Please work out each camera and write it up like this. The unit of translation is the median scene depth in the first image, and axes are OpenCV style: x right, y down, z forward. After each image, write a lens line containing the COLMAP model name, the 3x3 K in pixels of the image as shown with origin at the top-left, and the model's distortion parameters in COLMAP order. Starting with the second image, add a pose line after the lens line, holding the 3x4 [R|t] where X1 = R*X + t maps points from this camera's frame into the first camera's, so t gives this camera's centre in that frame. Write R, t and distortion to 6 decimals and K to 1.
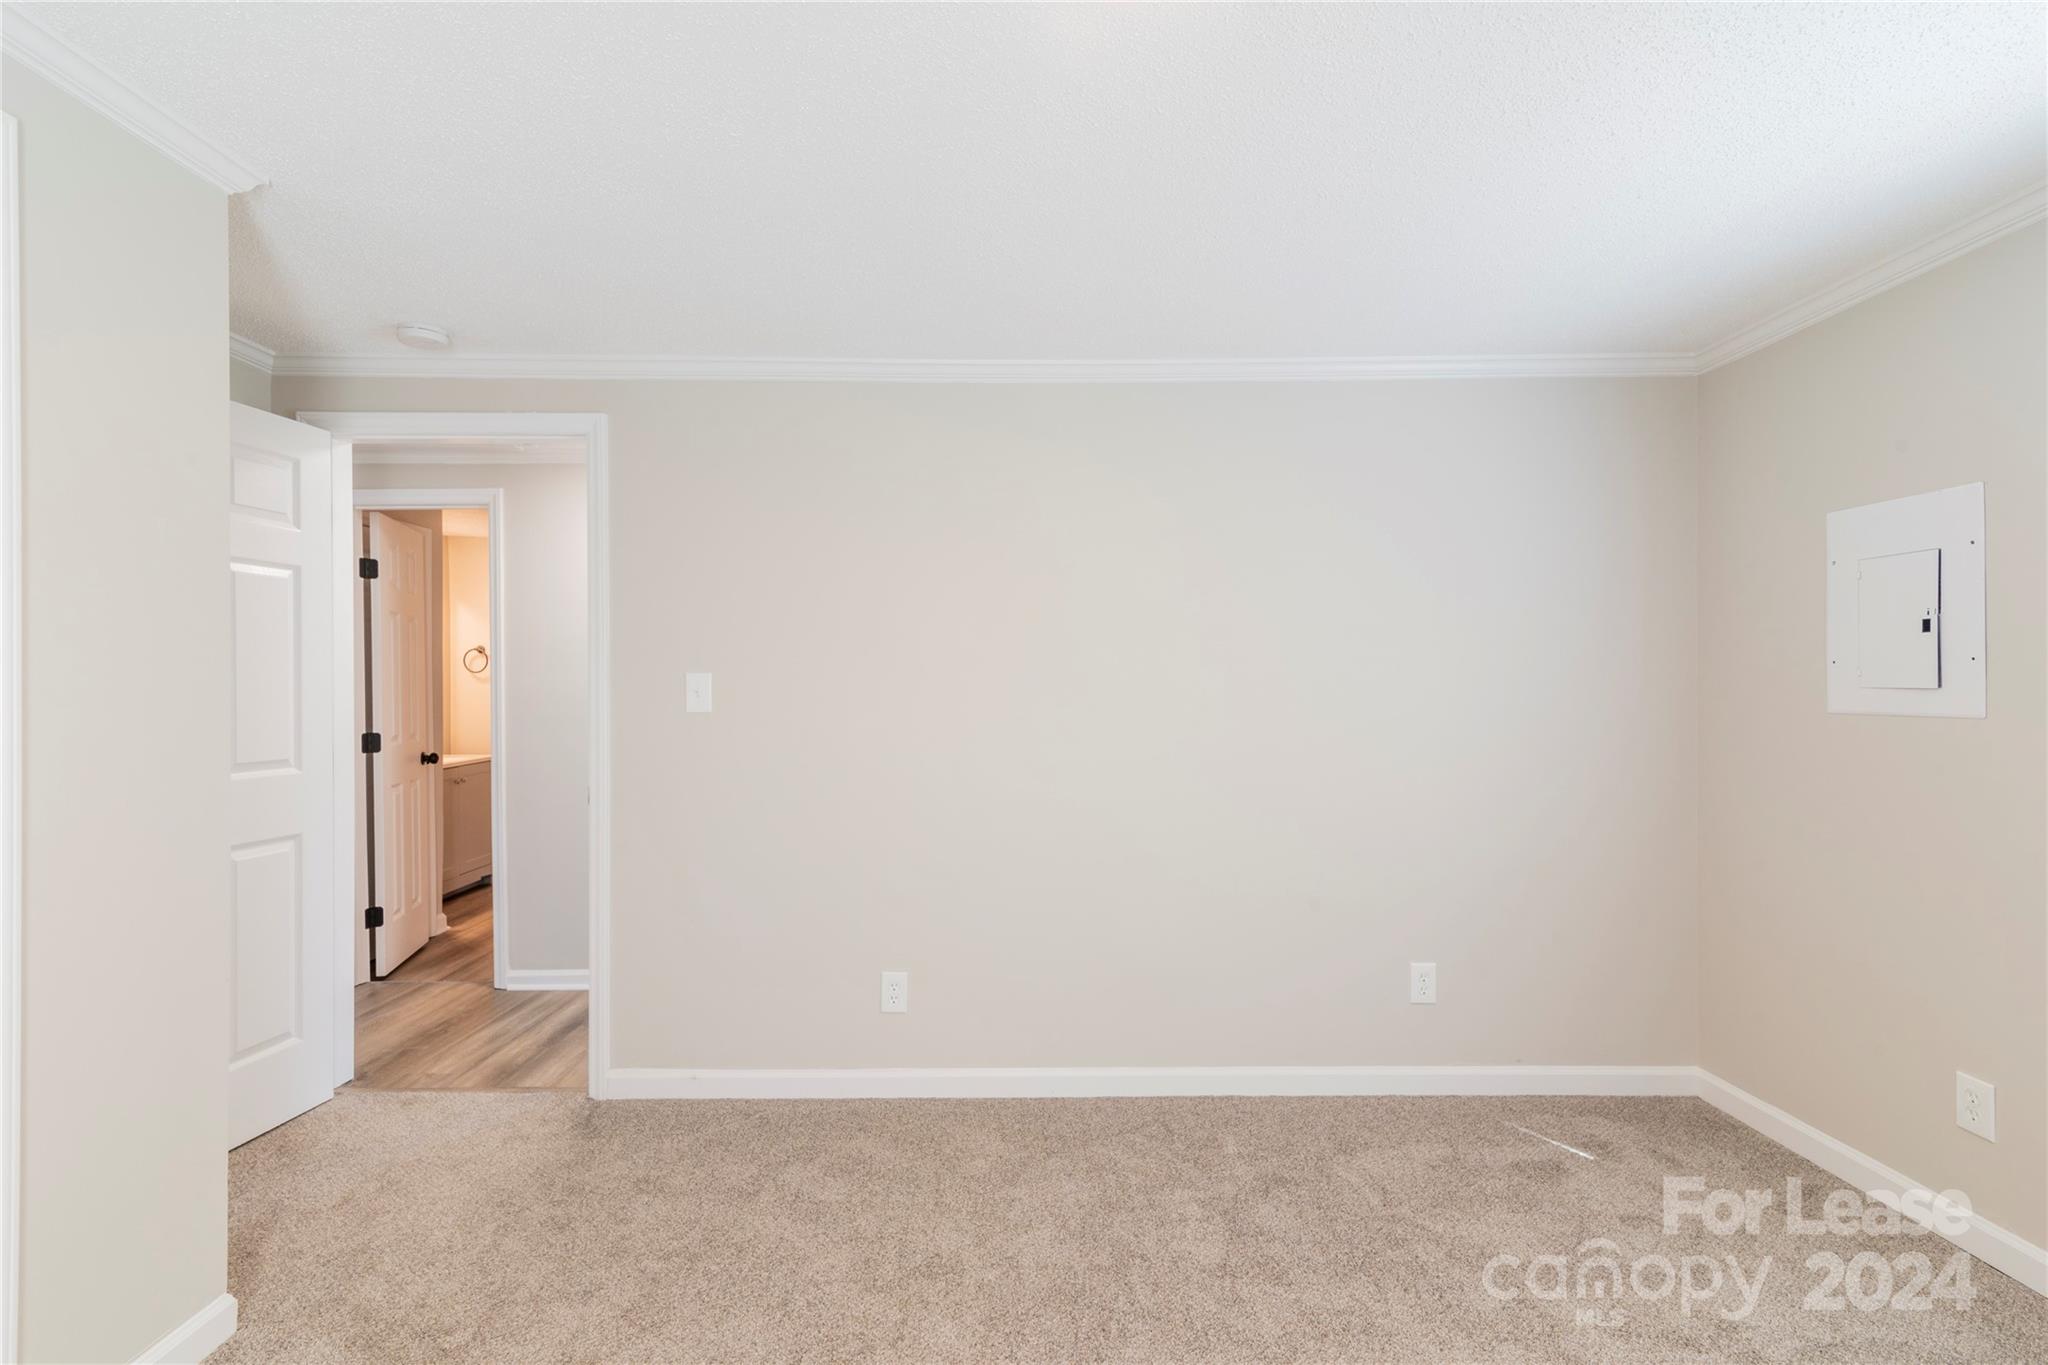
lens RADIAL K [[929.3, 0, 1037.9], [0, 929.3, 694.9], [0, 0, 1]] dist [0.009165, -0.002426]
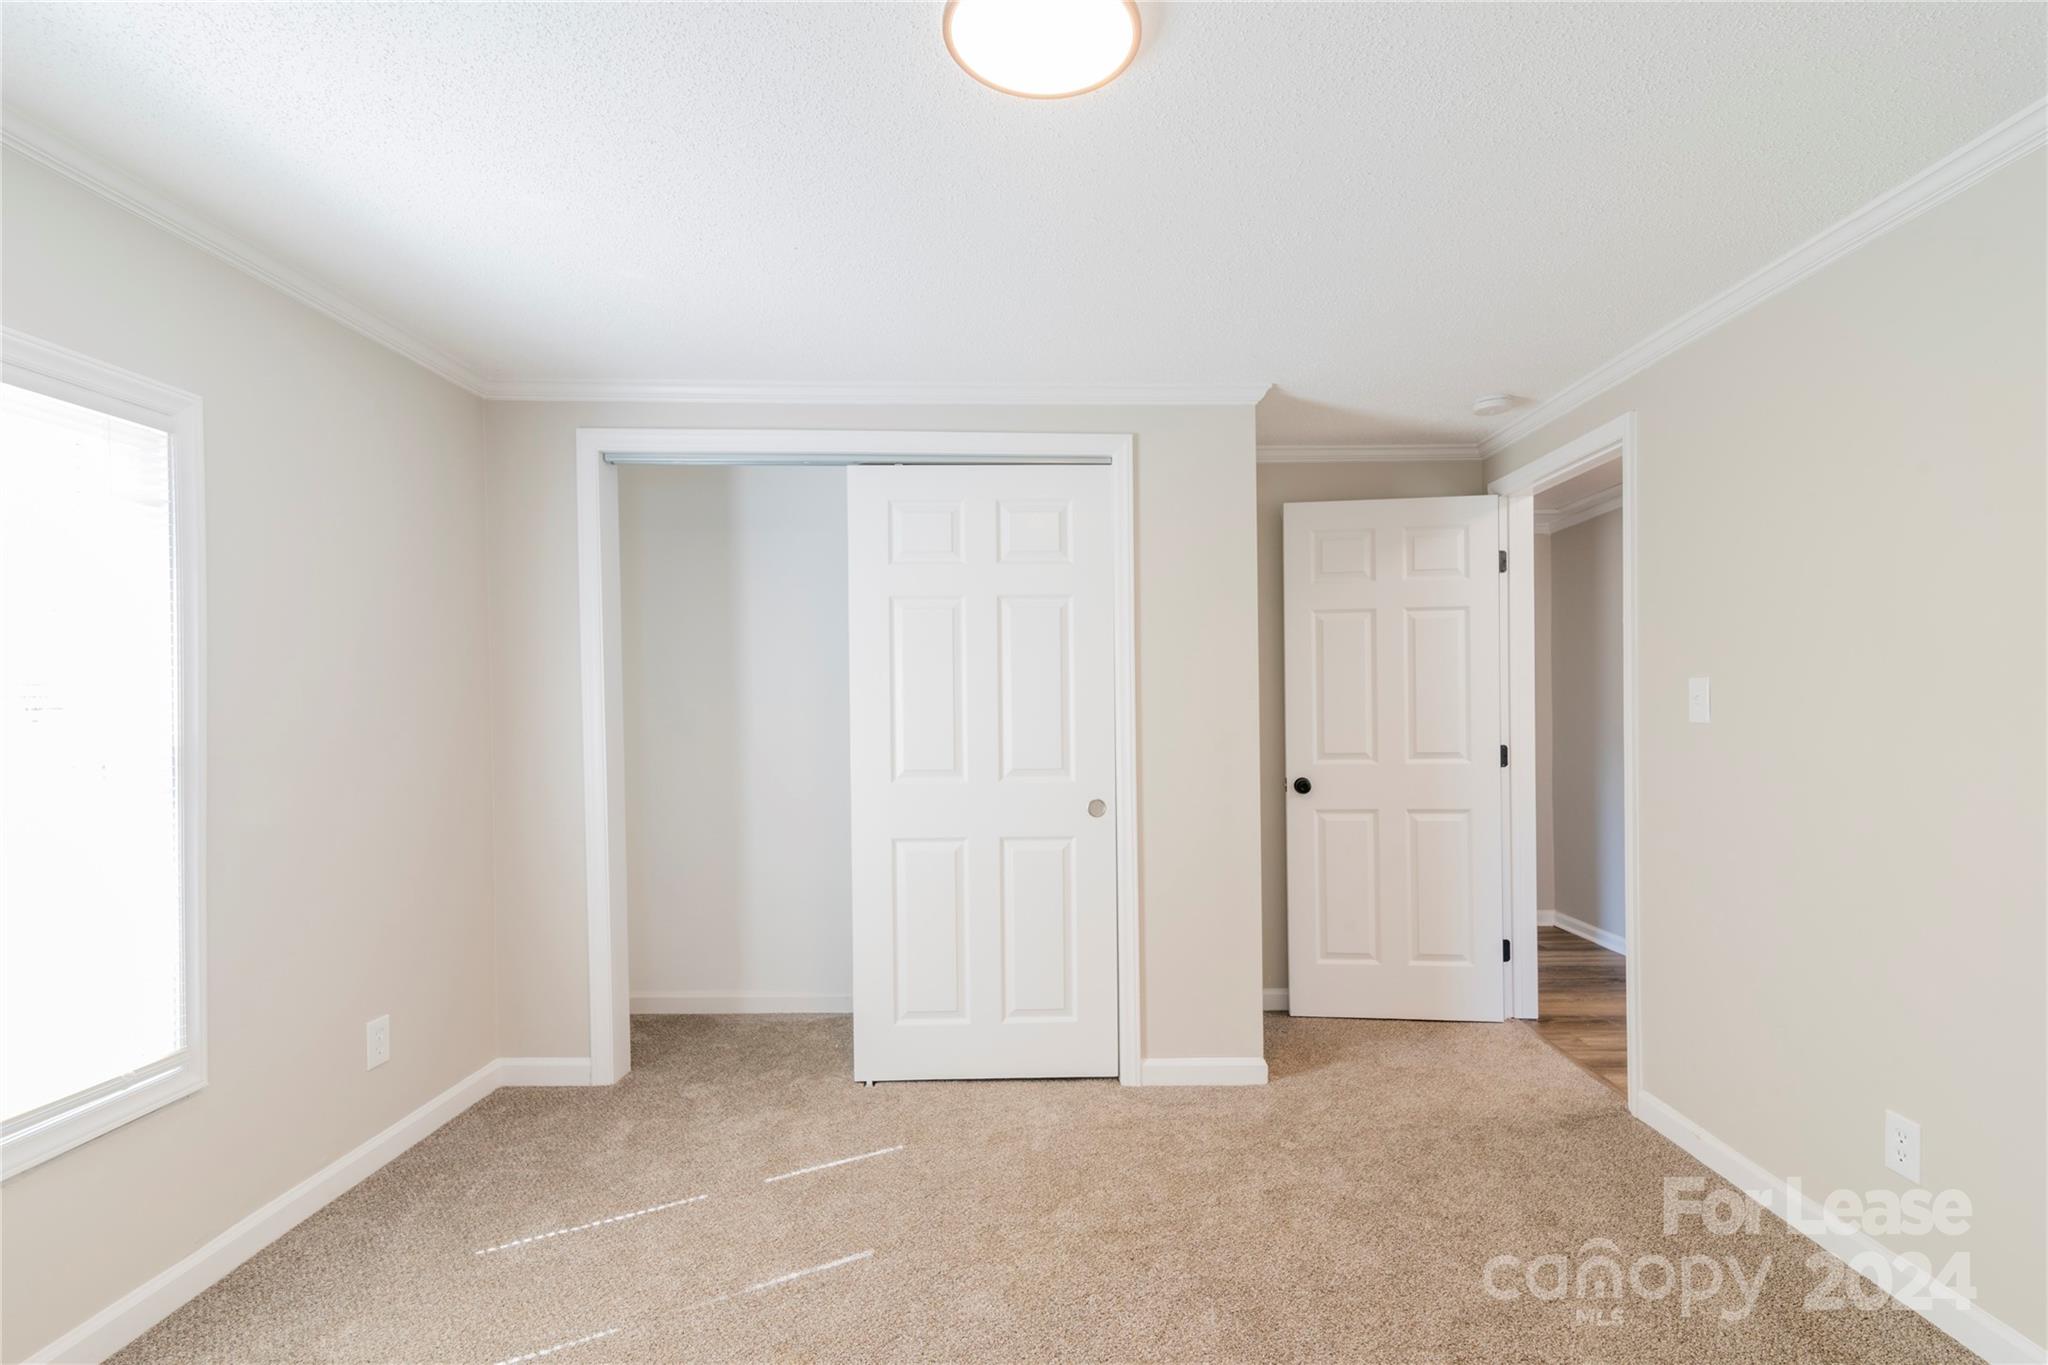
lens RADIAL K [[929.3, 0, 1029.9], [0, 929.3, 710.7], [0, 0, 1]] dist [0.009165, -0.002426]
pose [[-0.013431, 0.002715, -0.999906, 0.523300], [0.006381, 0.999976, 0.002630, 0.001179], [0.999889, -0.006345, -0.013448, 0.382117]]
